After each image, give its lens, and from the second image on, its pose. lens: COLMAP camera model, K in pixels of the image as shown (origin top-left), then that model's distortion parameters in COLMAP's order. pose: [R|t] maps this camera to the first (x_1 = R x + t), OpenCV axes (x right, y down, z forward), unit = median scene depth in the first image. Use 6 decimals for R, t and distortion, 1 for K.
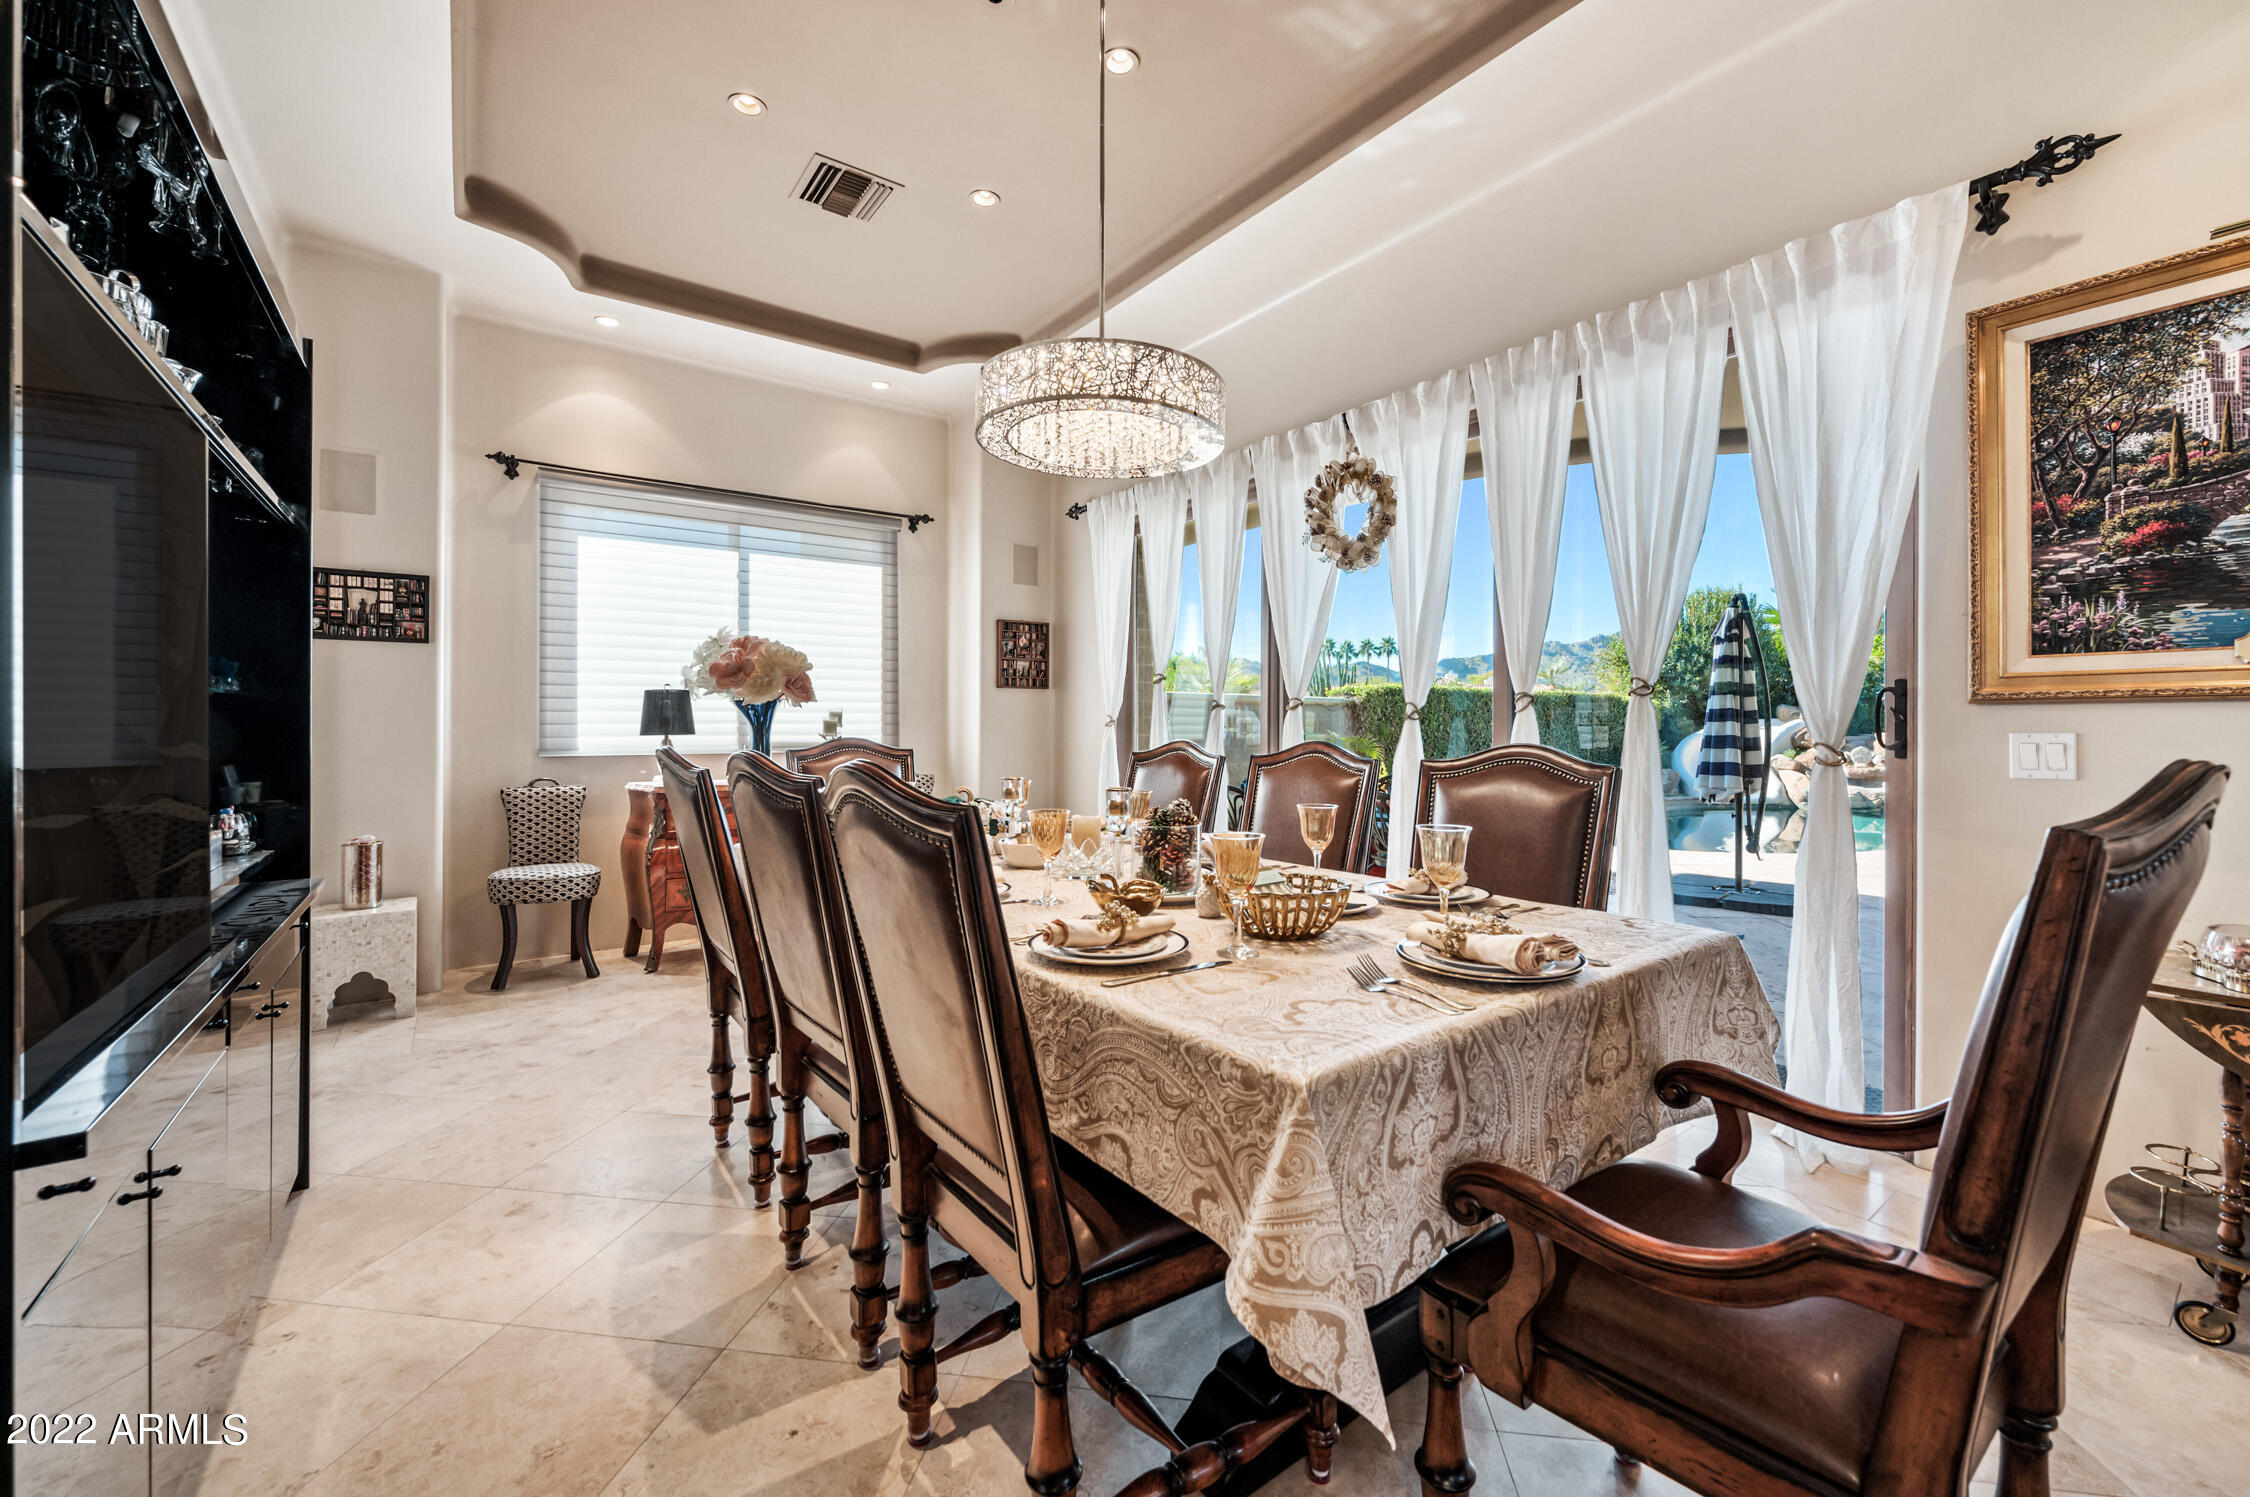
lens RADIAL K [[901.9, 0, 1131.4], [0, 901.9, 751.7], [0, 0, 1]] dist [-0.000543, 0.000468]
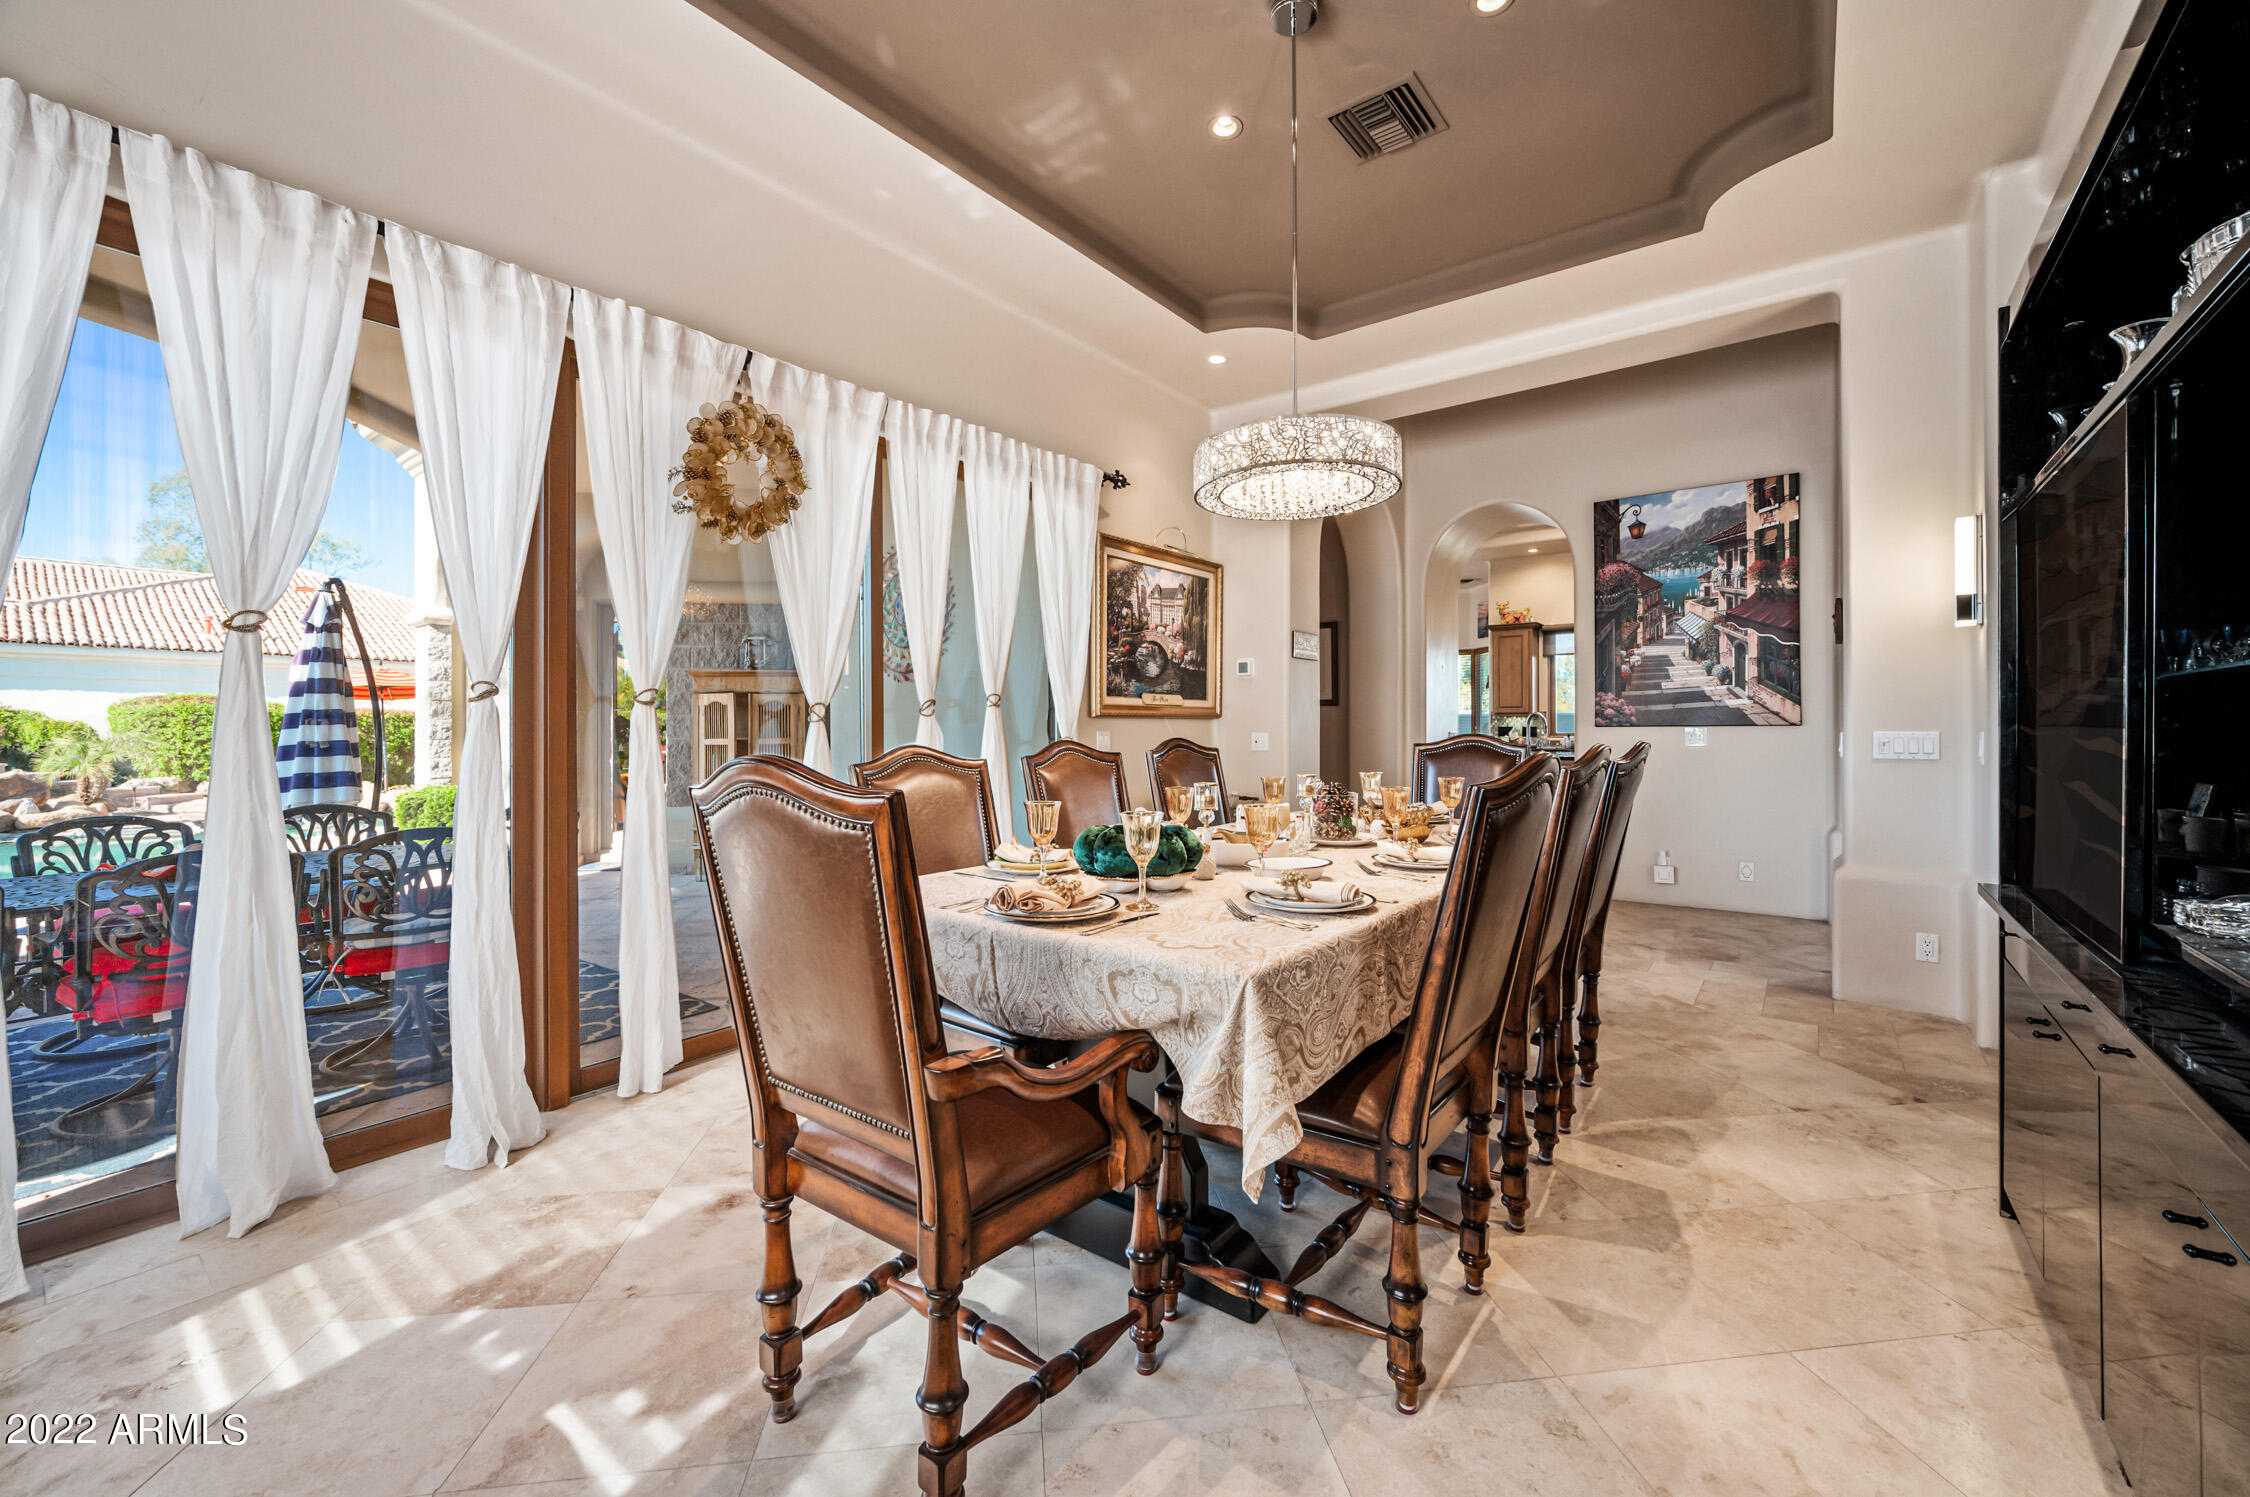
lens RADIAL K [[901.9, 0, 1131.4], [0, 901.9, 751.7], [0, 0, 1]] dist [-0.000543, 0.000468]
pose [[-0.280729, -0.022947, 0.959513, -1.181819], [0.028958, 0.999057, 0.032365, -0.041460], [-0.959350, 0.036871, -0.279799, 1.613145]]
